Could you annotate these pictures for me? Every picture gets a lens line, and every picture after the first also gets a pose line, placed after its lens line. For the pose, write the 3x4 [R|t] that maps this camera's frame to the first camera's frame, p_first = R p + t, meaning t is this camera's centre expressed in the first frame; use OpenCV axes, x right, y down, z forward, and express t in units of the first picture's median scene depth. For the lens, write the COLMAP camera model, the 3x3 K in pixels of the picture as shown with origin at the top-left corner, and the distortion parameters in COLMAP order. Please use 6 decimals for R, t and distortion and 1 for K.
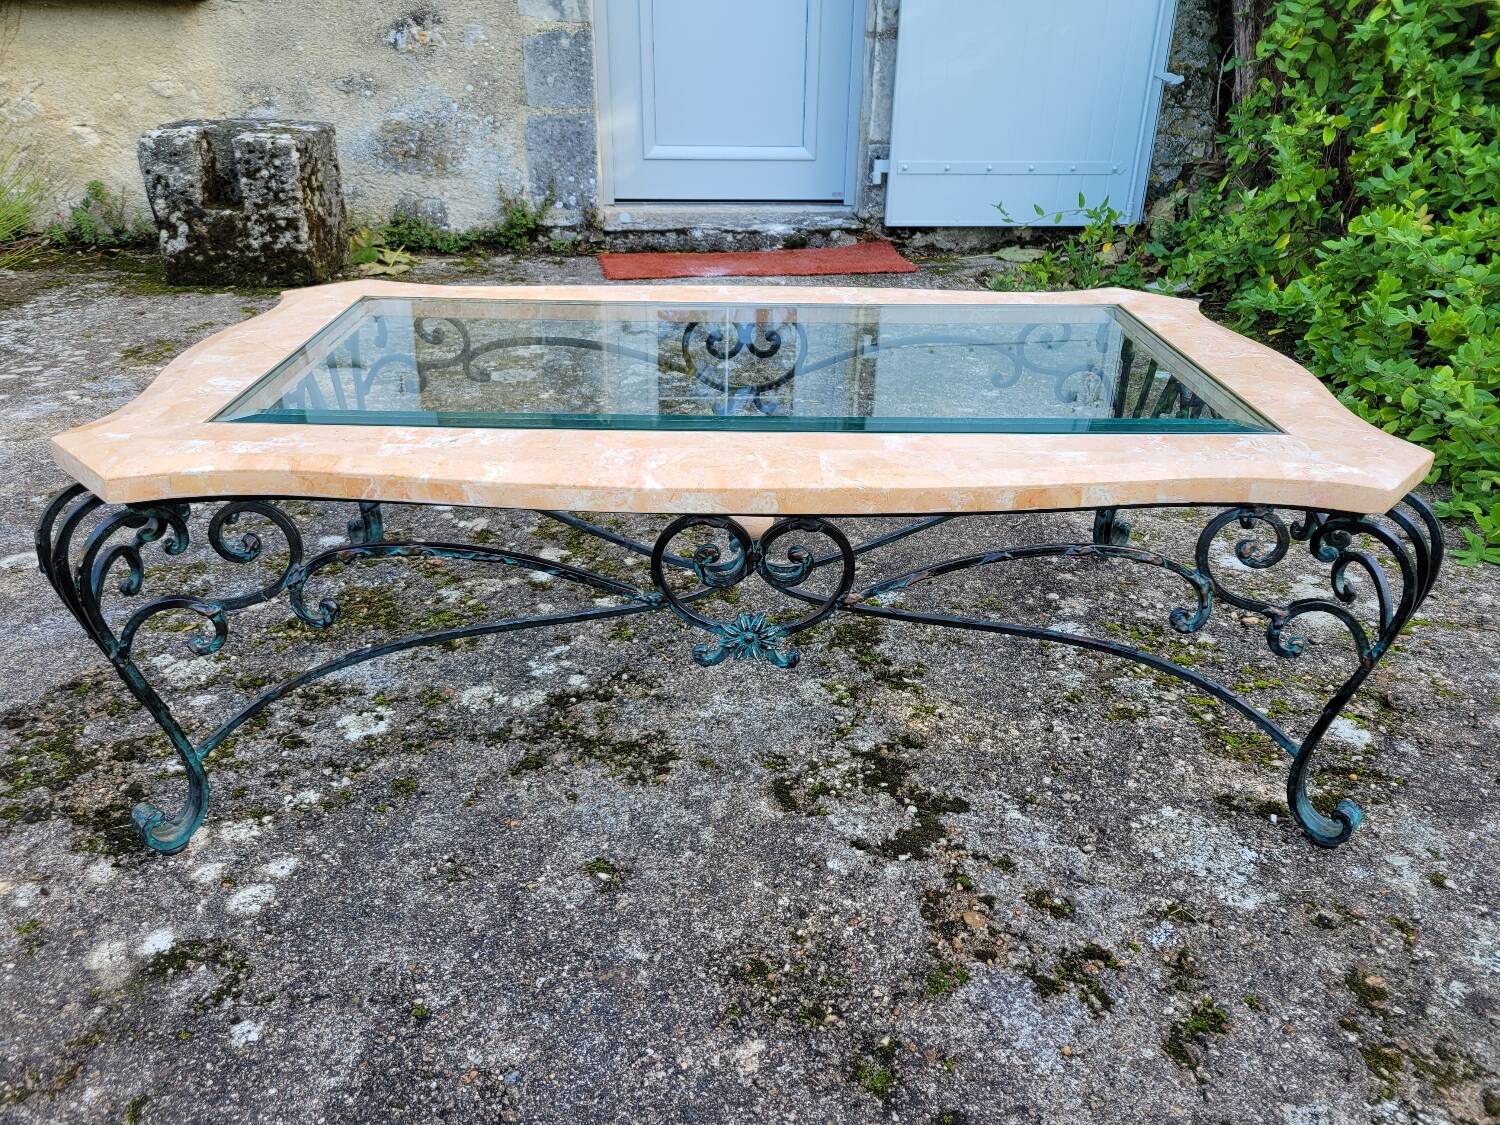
lens RADIAL K [[1127.0, 0, 750.0], [0, 1127.0, 538.9], [0, 0, 1]] dist [0.058509, -0.046369]
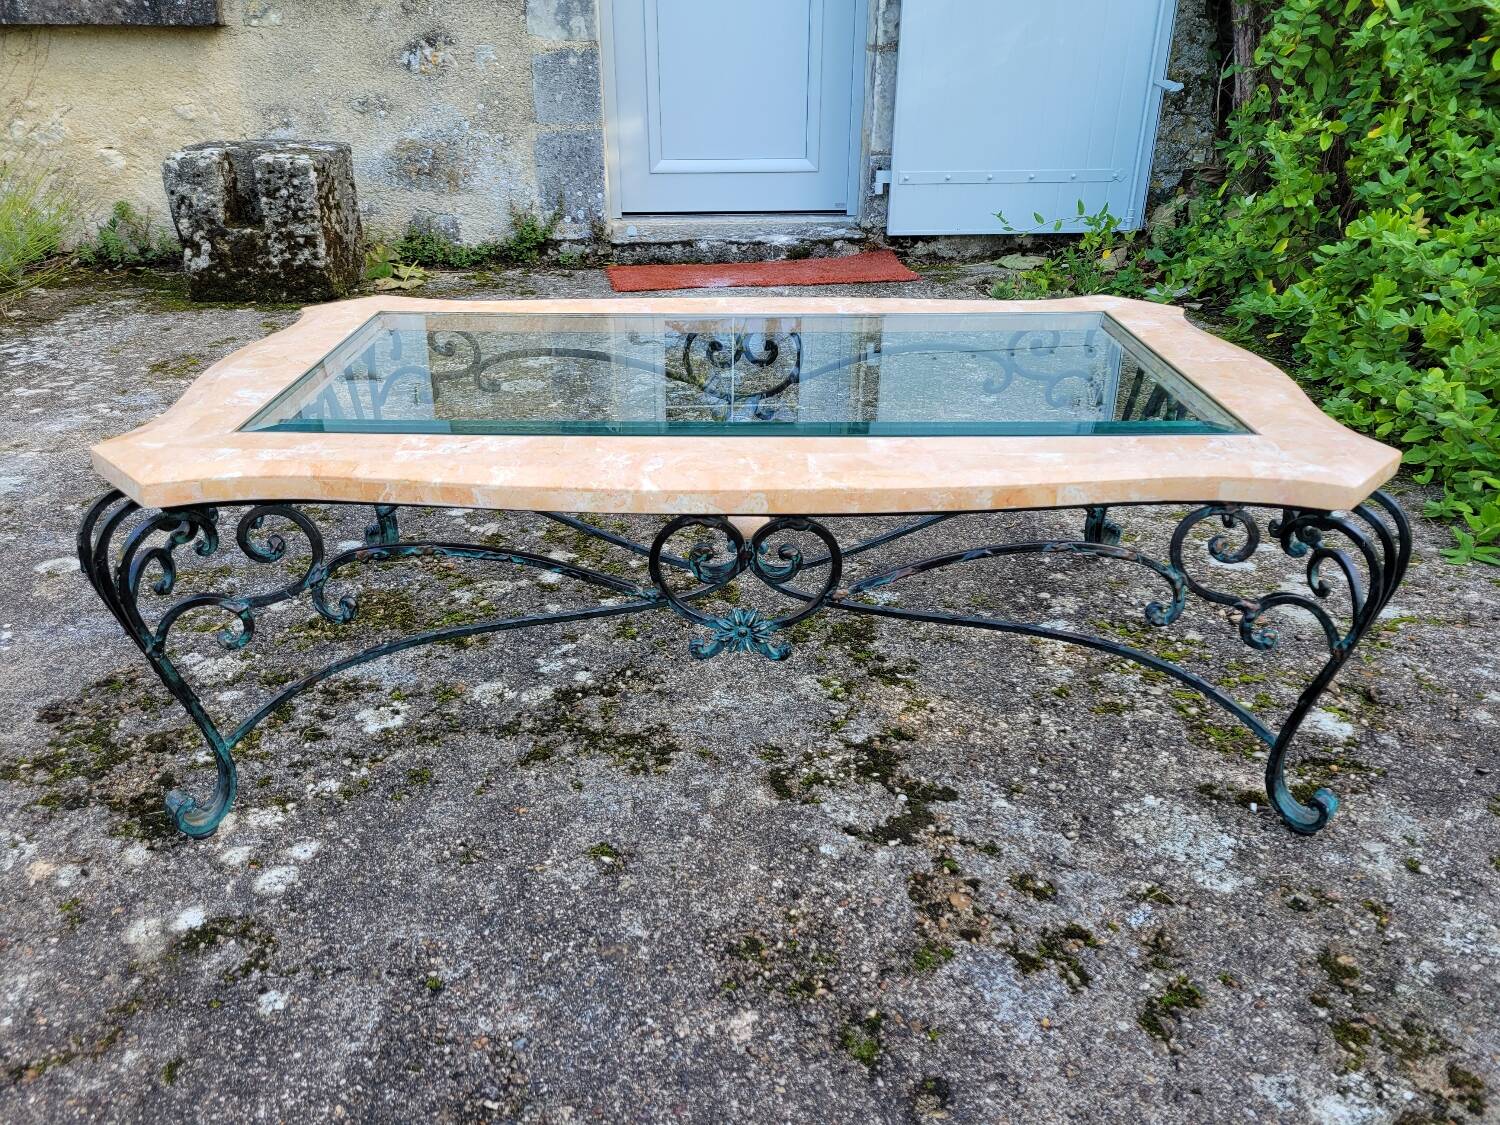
lens RADIAL K [[1122.1, 0, 731.4], [0, 1122.1, 538.0], [0, 0, 1]] dist [0.064424, -0.050854]
pose [[0.999646, -0.005334, -0.026059, 0.012726], [0.005143, 0.999960, -0.007367, 0.005849], [0.026097, 0.007230, 0.999633, -0.039561]]
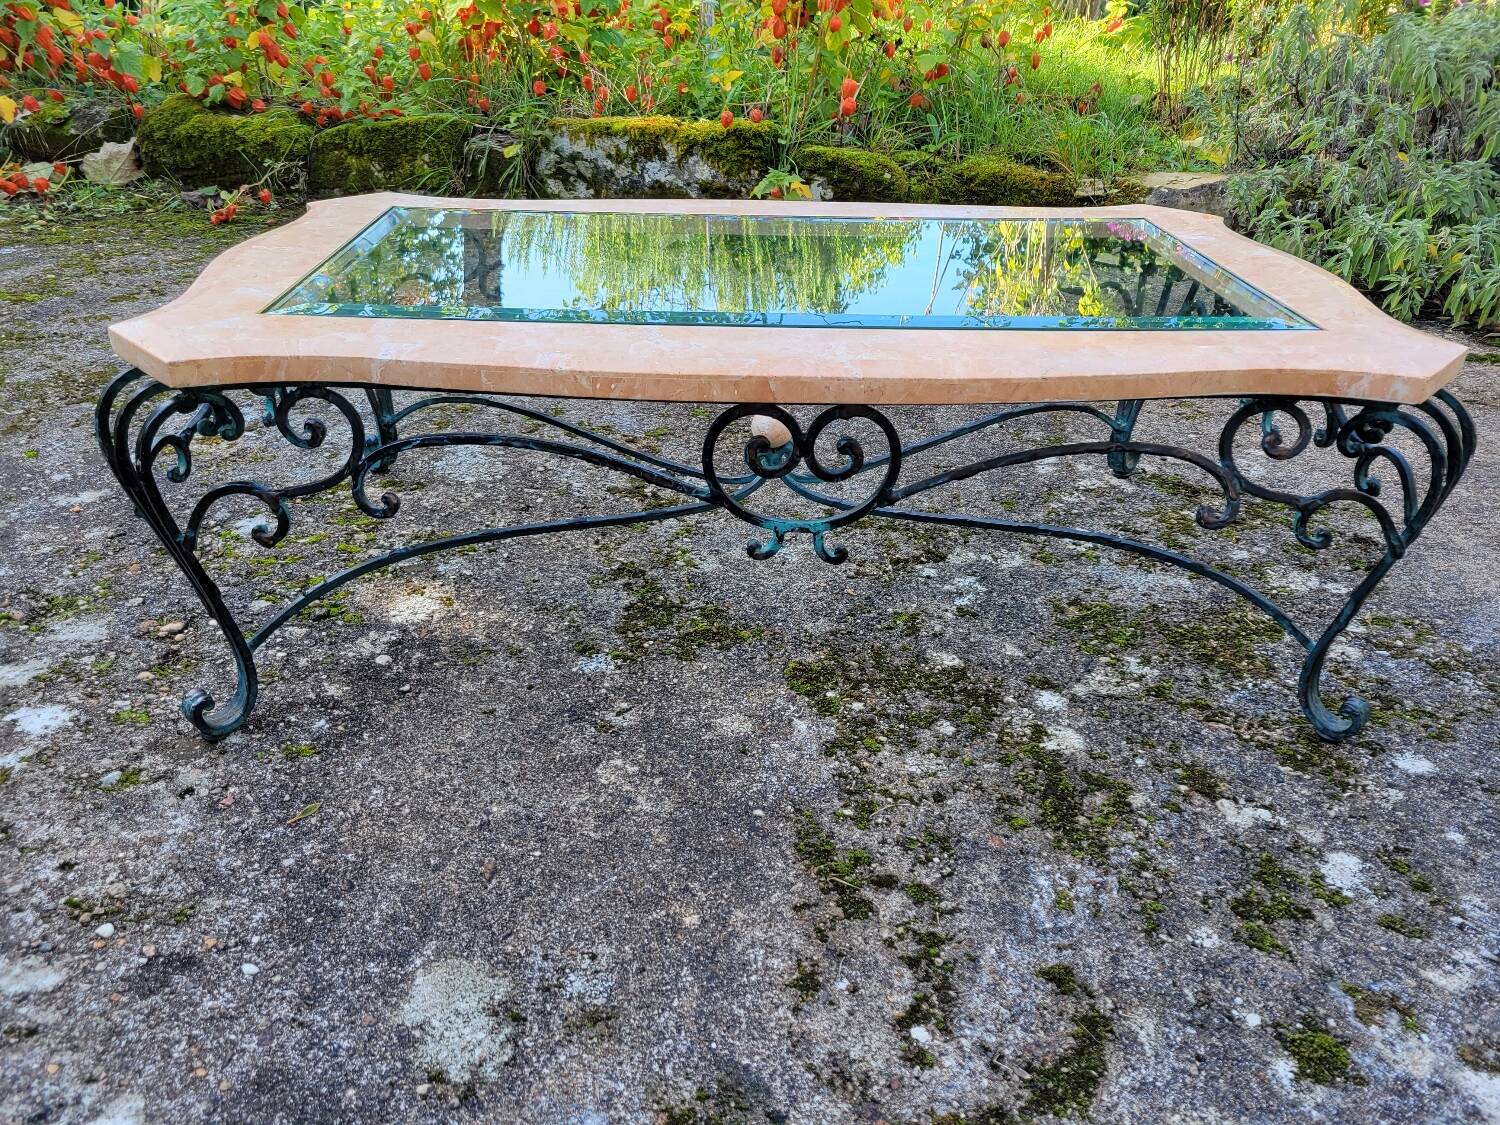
lens RADIAL K [[1132.3, 0, 759.4], [0, 1132.3, 522.7], [0, 0, 1]] dist [0.060132, -0.047221]
pose [[-0.998967, -0.030242, -0.033928, 0.045891], [-0.045364, 0.617798, 0.785027, -0.780003], [-0.002780, 0.785755, -0.618532, 1.729179]]
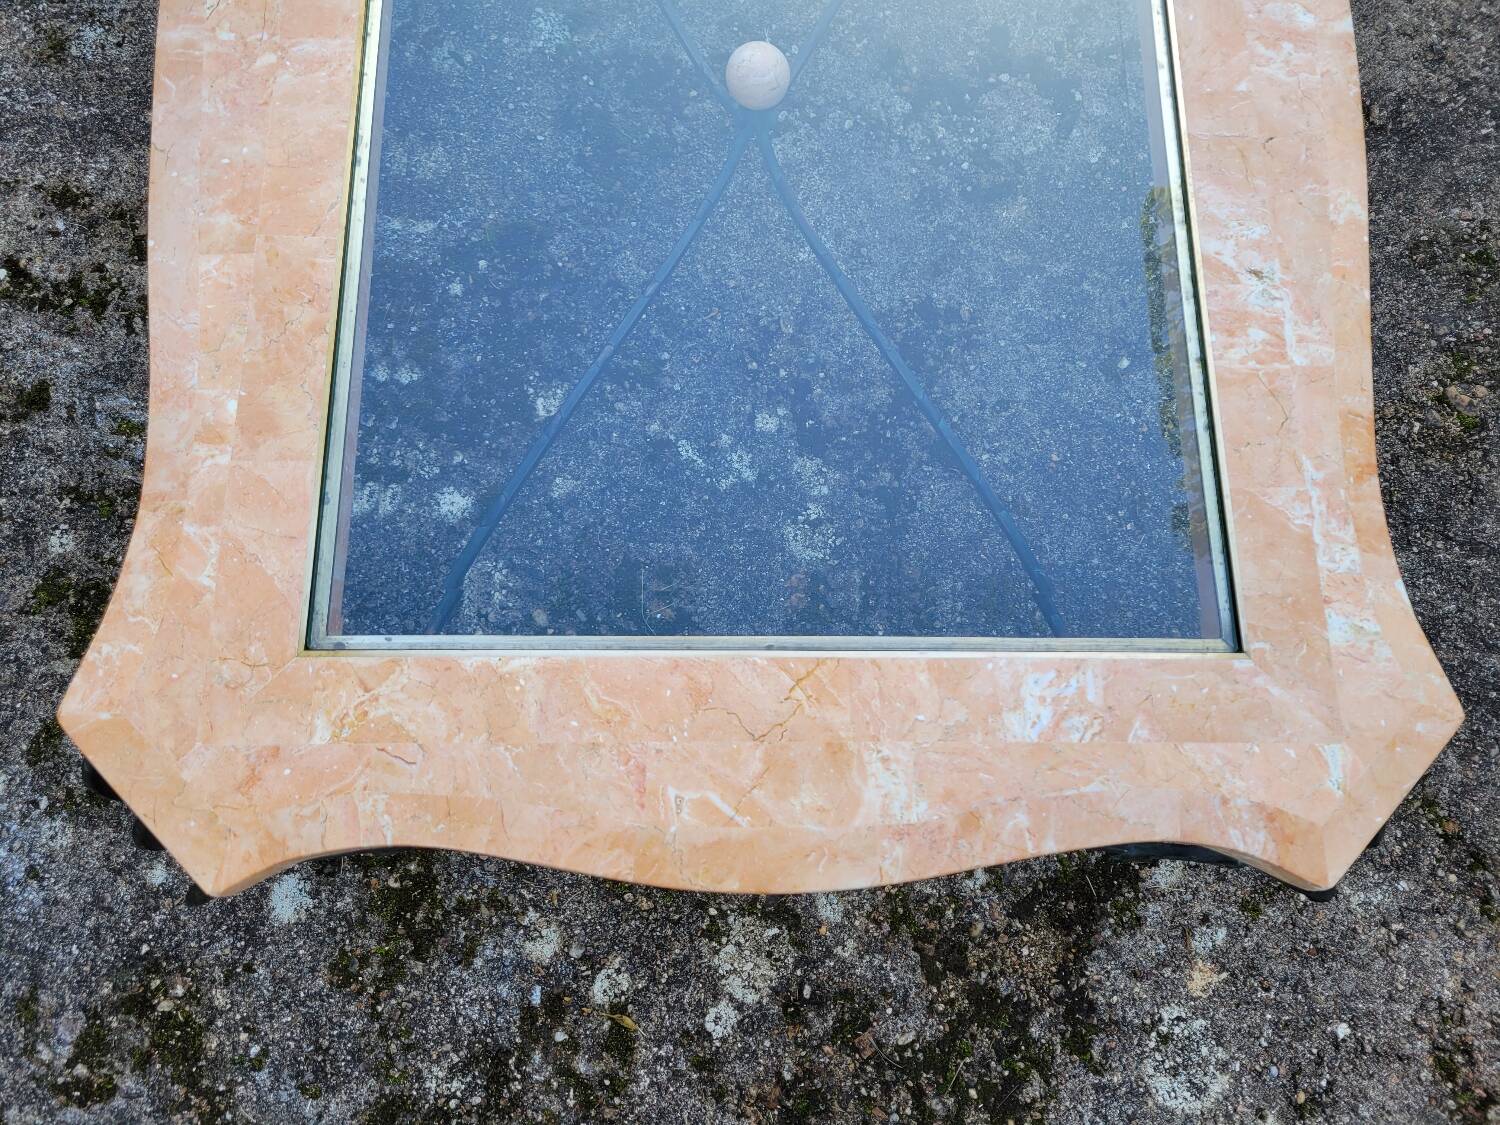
lens RADIAL K [[1138.8, 0, 749.3], [0, 1138.8, 548.1], [0, 0, 1]] dist [0.049731, -0.043257]
pose [[0.016669, -0.970823, 0.239219, -0.444957], [0.370217, 0.228240, 0.900470, -0.581602], [-0.928796, 0.073553, 0.363220, 0.789954]]
